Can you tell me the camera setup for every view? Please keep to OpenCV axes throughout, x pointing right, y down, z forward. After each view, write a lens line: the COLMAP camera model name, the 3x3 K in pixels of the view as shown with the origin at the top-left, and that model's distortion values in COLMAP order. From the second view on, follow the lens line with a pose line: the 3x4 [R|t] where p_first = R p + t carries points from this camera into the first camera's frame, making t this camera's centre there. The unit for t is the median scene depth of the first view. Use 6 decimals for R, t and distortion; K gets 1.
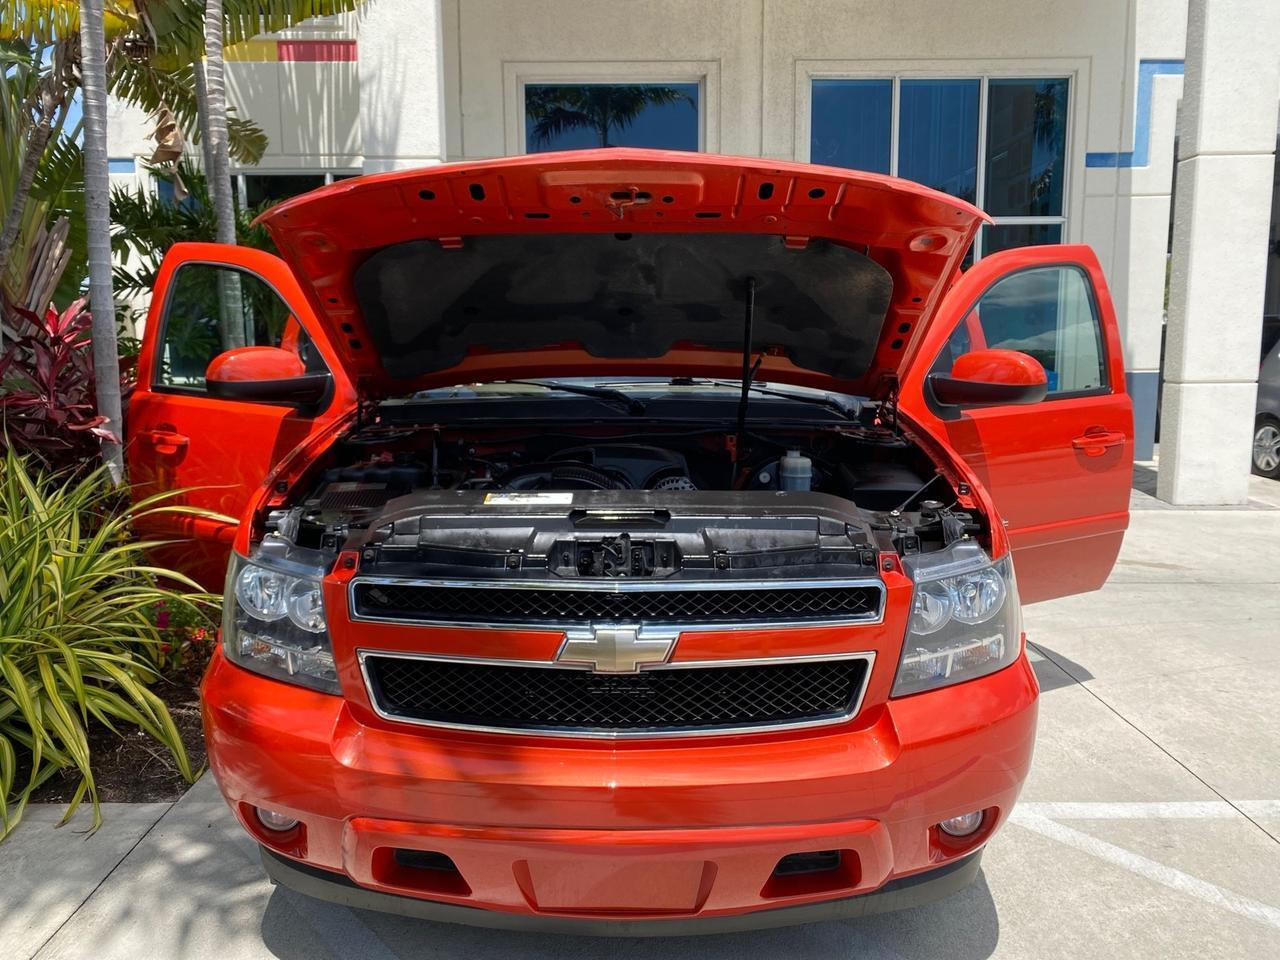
lens RADIAL K [[1009.9, 0, 634.1], [0, 1009.9, 472.8], [0, 0, 1]] dist [0.019284, -0.024766]
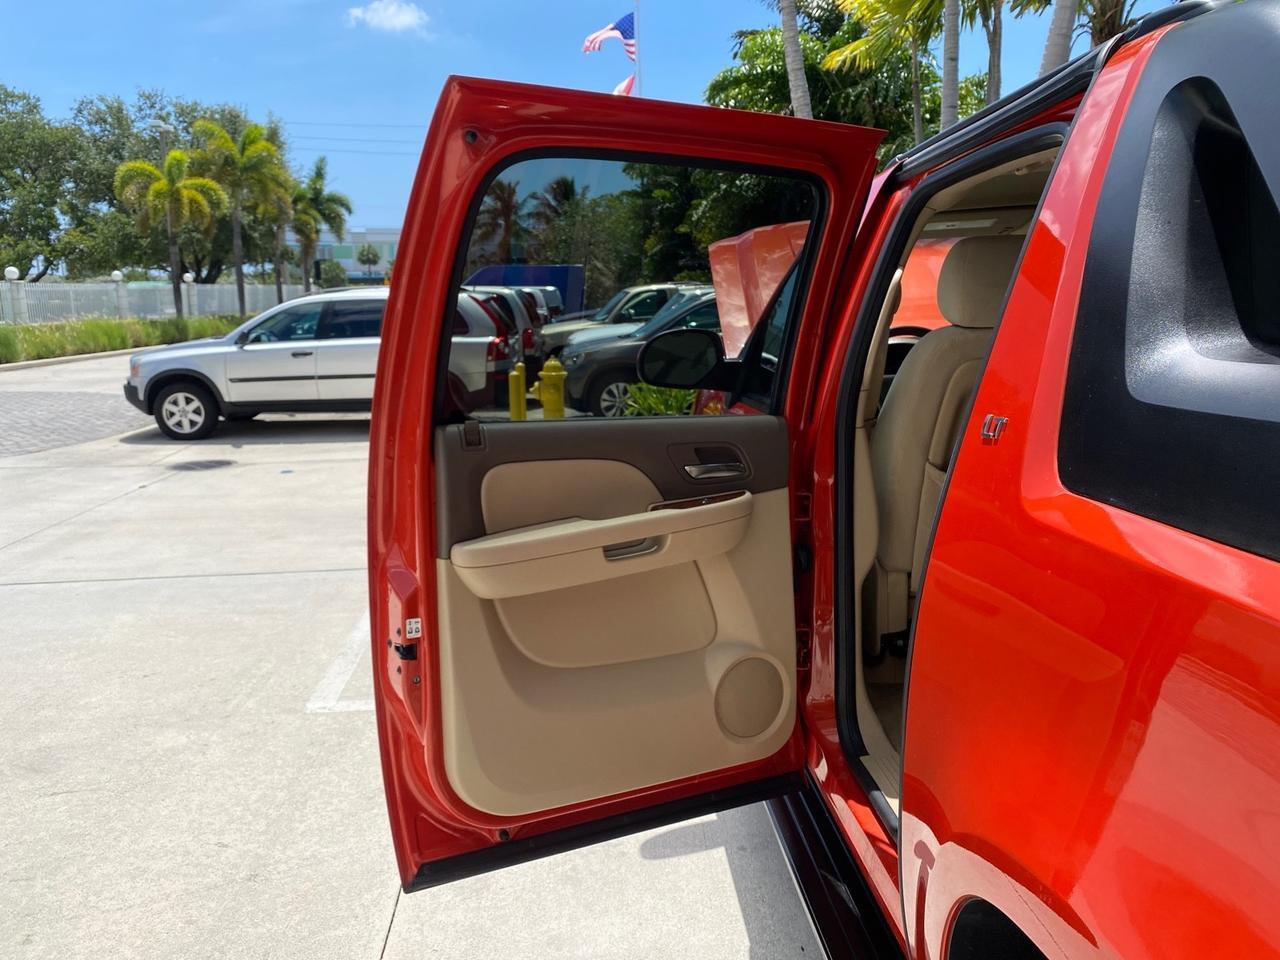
lens RADIAL K [[993.0, 0, 640.6], [0, 993.0, 476.5], [0, 0, 1]] dist [0.018700, -0.019756]
pose [[-0.997743, 0.035013, -0.057289, 0.431683], [0.014620, 0.946083, 0.323595, -0.318342], [0.065531, 0.322027, -0.944460, 2.101079]]
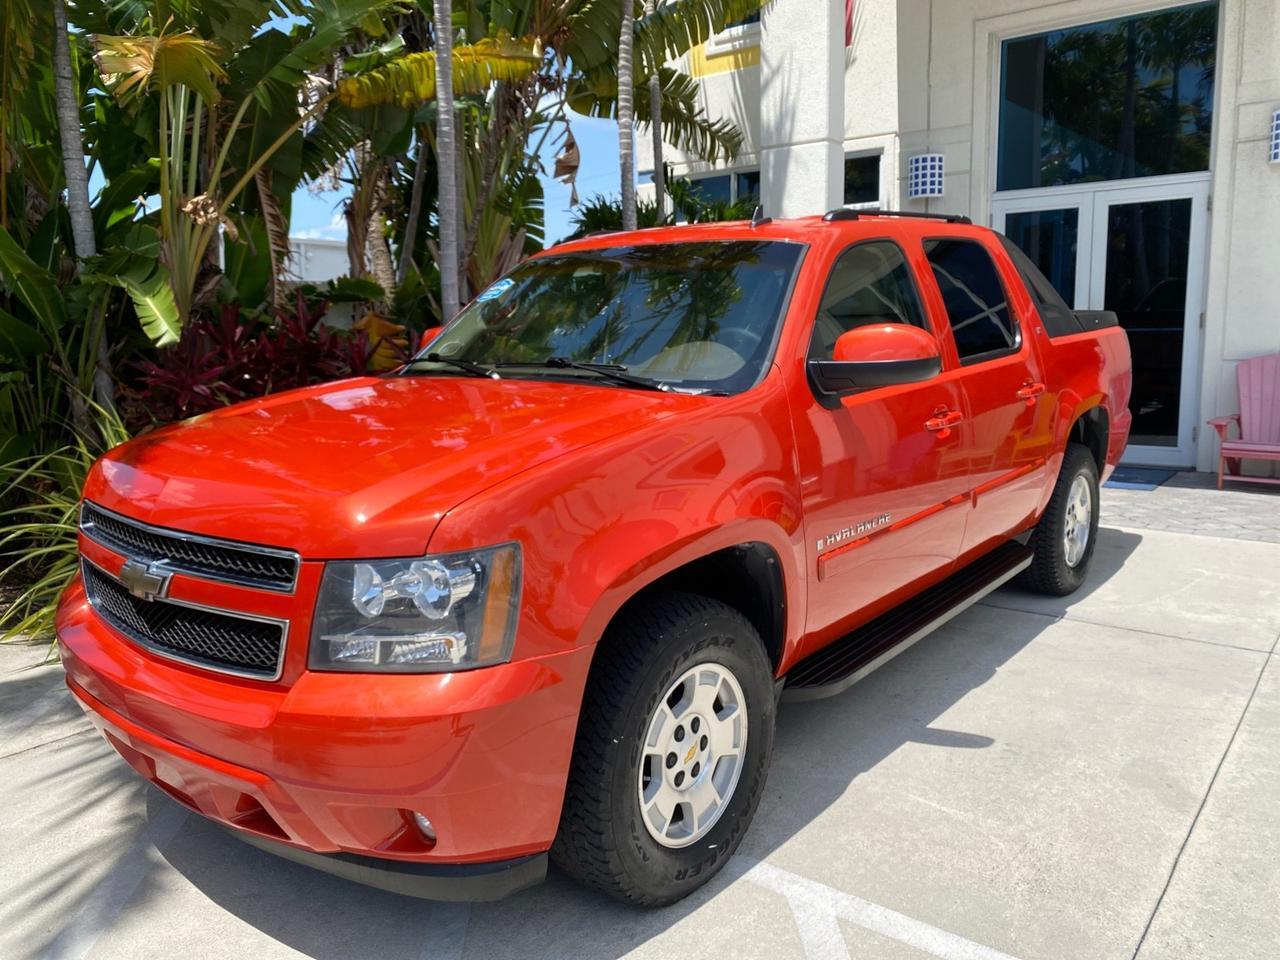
lens RADIAL K [[1009.9, 0, 620.6], [0, 1009.9, 468.7], [0, 0, 1]] dist [0.019284, -0.024766]
pose [[0.768934, 0.078636, -0.634473, 0.758078], [-0.071375, 0.996762, 0.037036, -0.028016], [0.635331, 0.016807, 0.772057, 0.270189]]
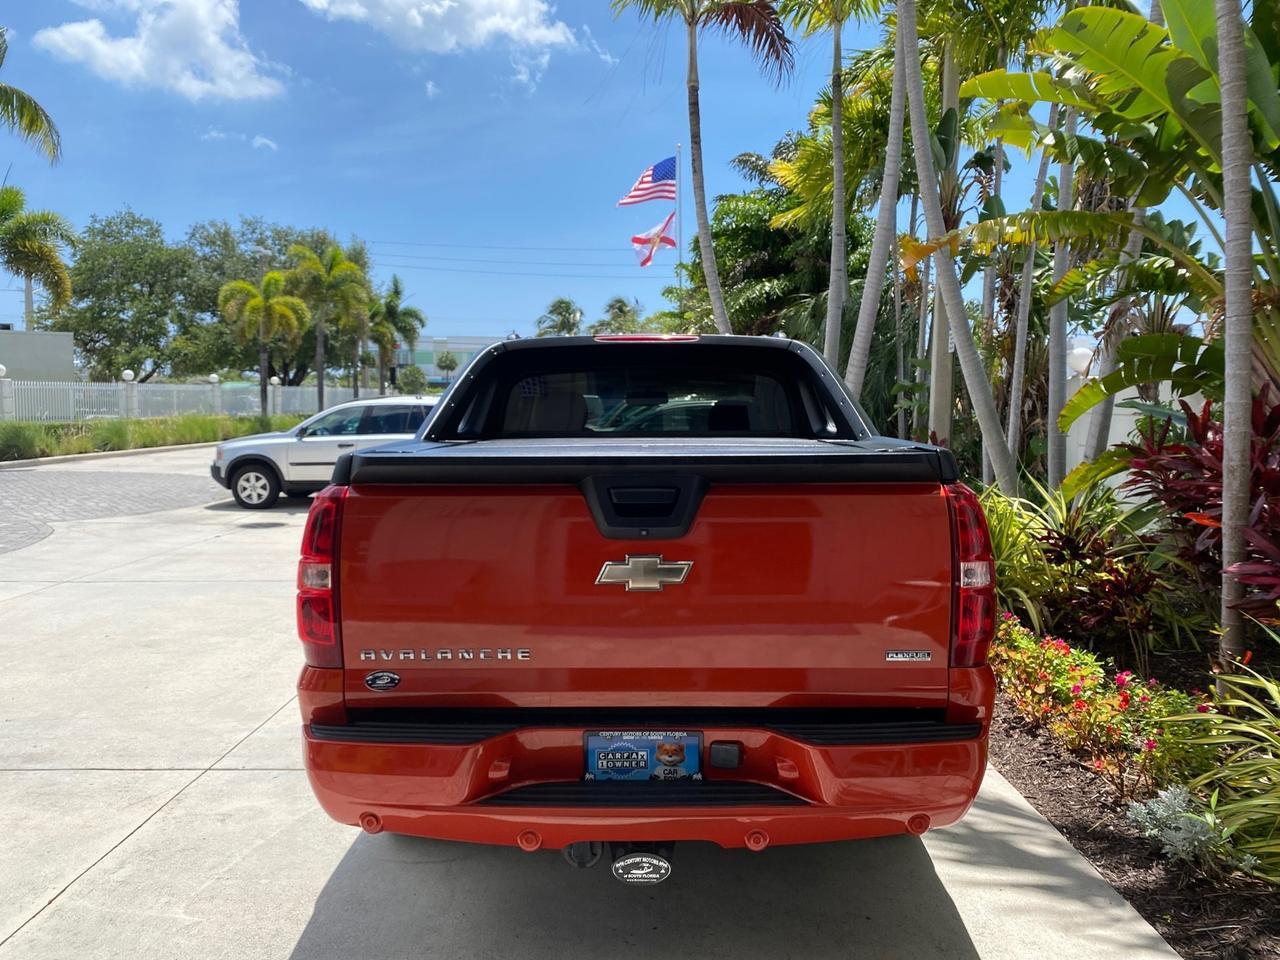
lens RADIAL K [[993.0, 0, 636.1], [0, 993.0, 484.0], [0, 0, 1]] dist [0.018700, -0.019756]
pose [[-0.999894, 0.001047, 0.014500, -0.006388], [0.004325, 0.973675, 0.227901, -0.474225], [-0.013880, 0.227940, -0.973576, 3.057588]]
